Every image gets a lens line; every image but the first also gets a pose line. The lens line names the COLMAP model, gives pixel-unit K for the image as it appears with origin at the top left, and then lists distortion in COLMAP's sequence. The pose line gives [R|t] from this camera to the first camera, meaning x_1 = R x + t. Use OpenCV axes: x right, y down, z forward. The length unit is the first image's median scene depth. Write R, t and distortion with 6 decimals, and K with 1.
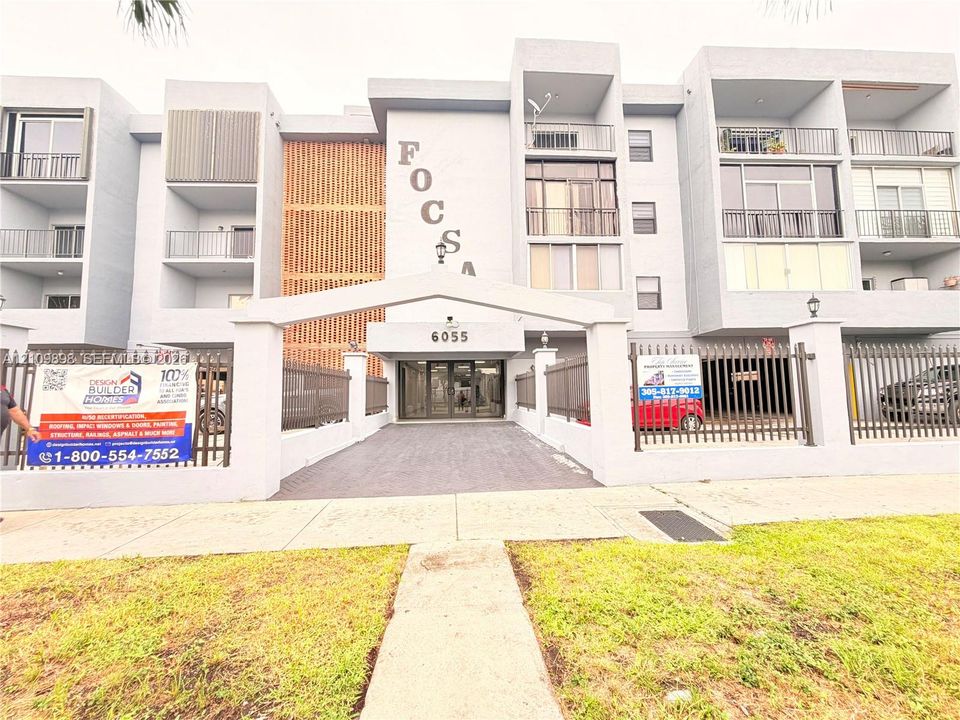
lens RADIAL K [[378.0, 0, 480.0], [0, 378.0, 360.0], [0, 0, 1]] dist [-0.001404, -0.000267]
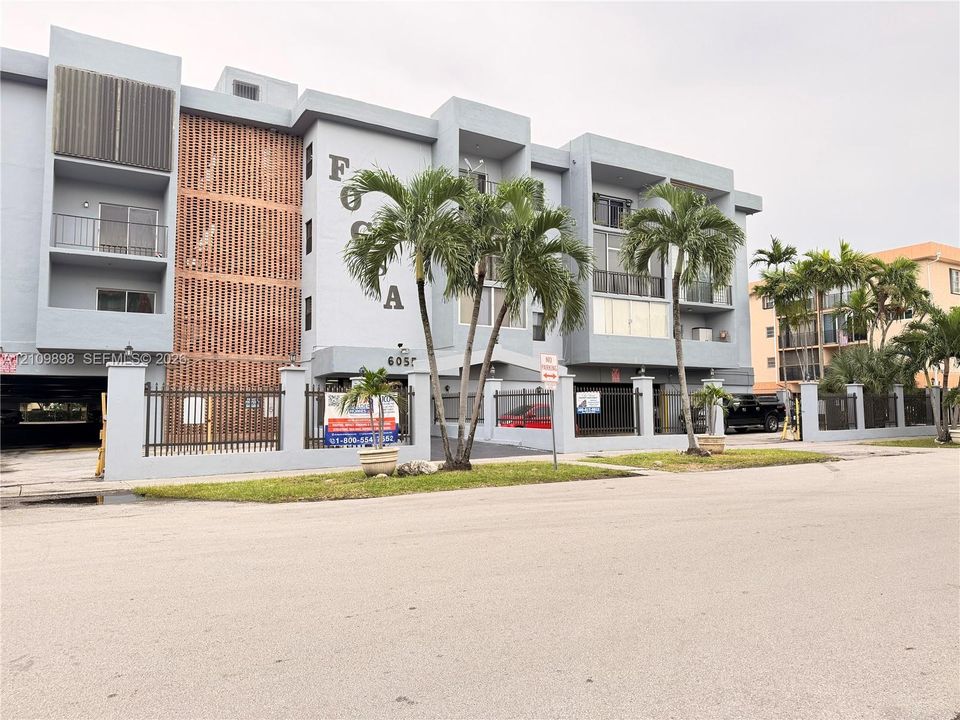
lens RADIAL K [[679.3, 0, 480.0], [0, 679.3, 360.0], [0, 0, 1]] dist [0.131546, -0.194097]
pose [[0.882908, 0.043474, 0.467528, -0.698992], [-0.048051, 0.998843, -0.002137, -0.060343], [-0.467080, -0.020579, 0.883975, -0.797889]]
